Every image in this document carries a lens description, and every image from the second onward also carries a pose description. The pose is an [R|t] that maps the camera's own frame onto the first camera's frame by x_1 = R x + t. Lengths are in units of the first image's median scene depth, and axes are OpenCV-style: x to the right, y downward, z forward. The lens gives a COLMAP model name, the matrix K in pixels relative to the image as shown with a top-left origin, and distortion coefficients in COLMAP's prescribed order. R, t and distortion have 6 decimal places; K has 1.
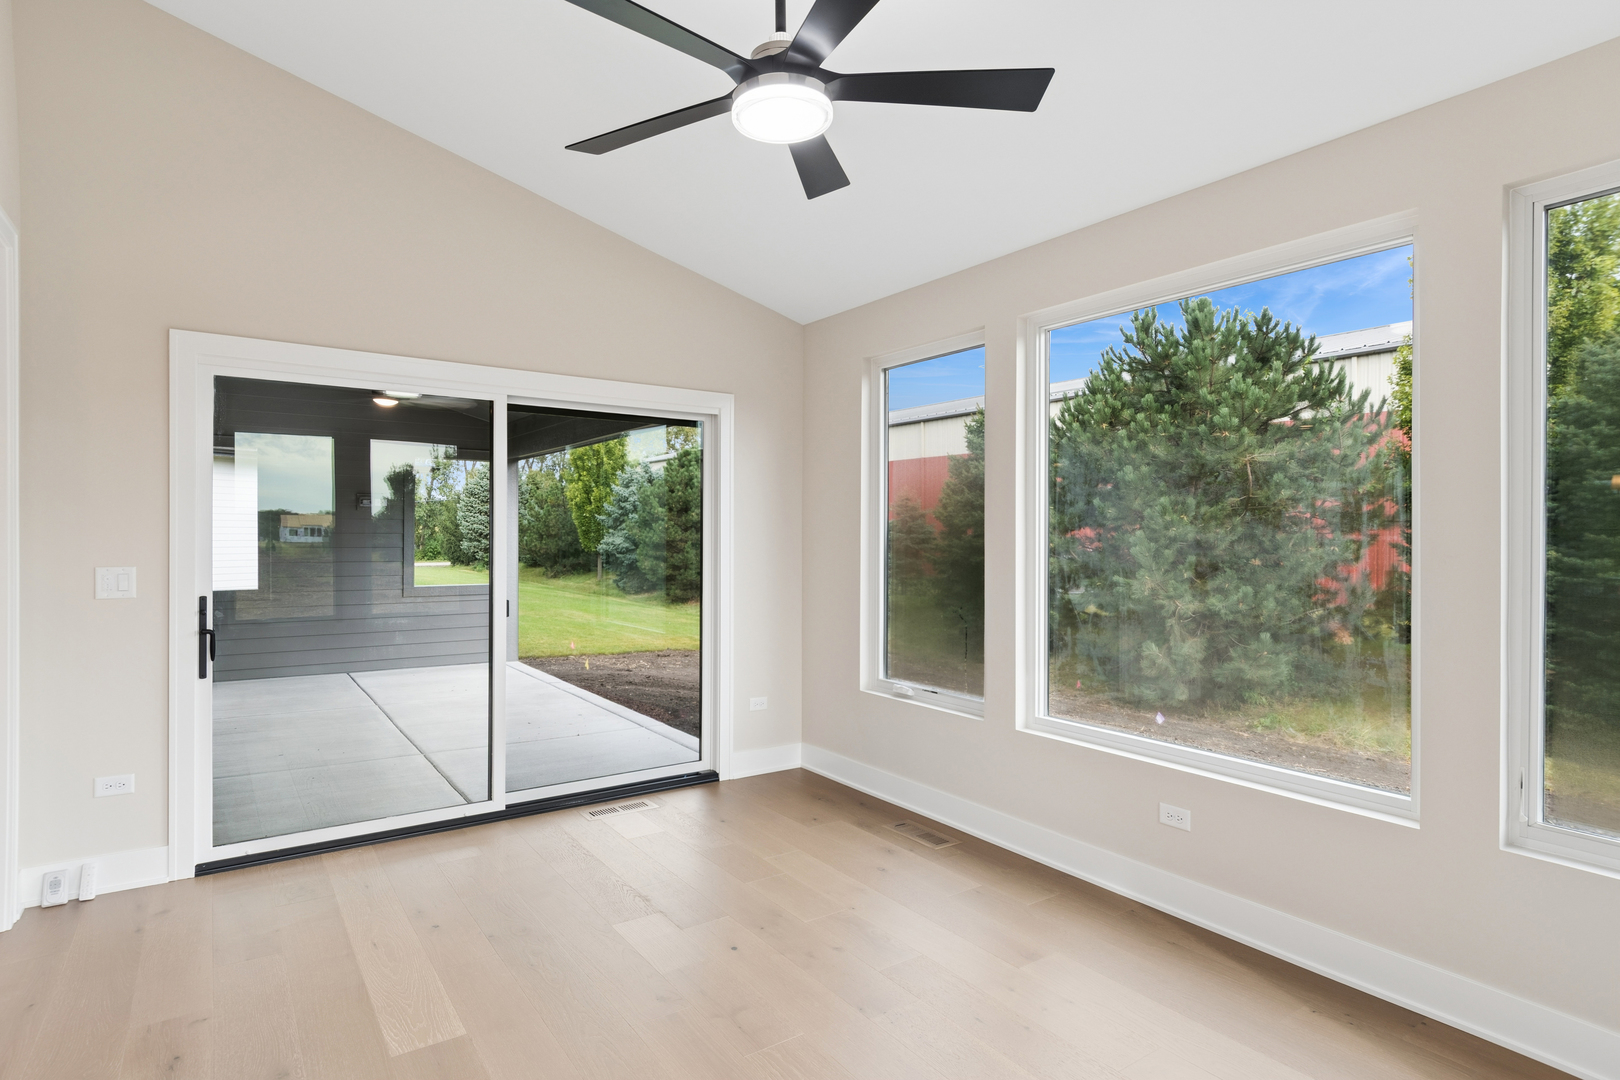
lens RADIAL K [[843.4, 0, 800.9], [0, 843.4, 537.4], [0, 0, 1]] dist [-0.002575, -0.005536]
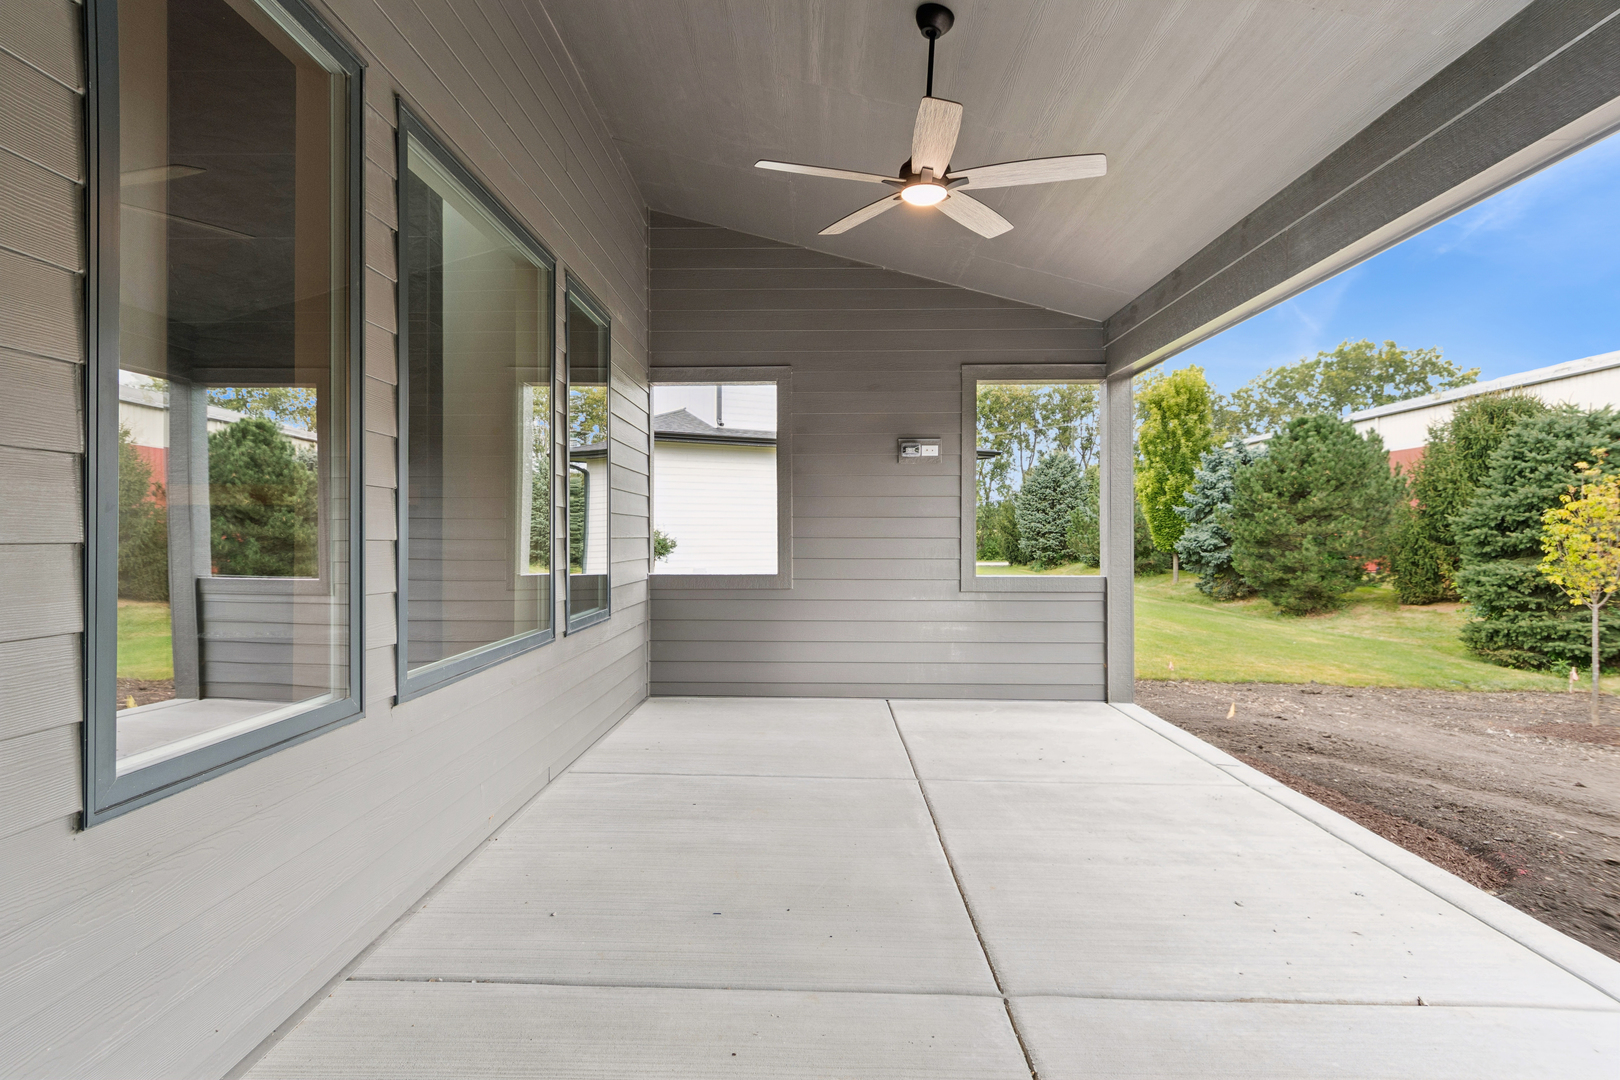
lens RADIAL K [[843.4, 0, 807.8], [0, 843.4, 536.3], [0, 0, 1]] dist [-0.002575, -0.005536]
pose [[0.810972, -0.004055, -0.585071, -0.047177], [0.001143, 0.999985, -0.005346, 0.008019], [0.585084, 0.003667, 0.810965, 0.101944]]
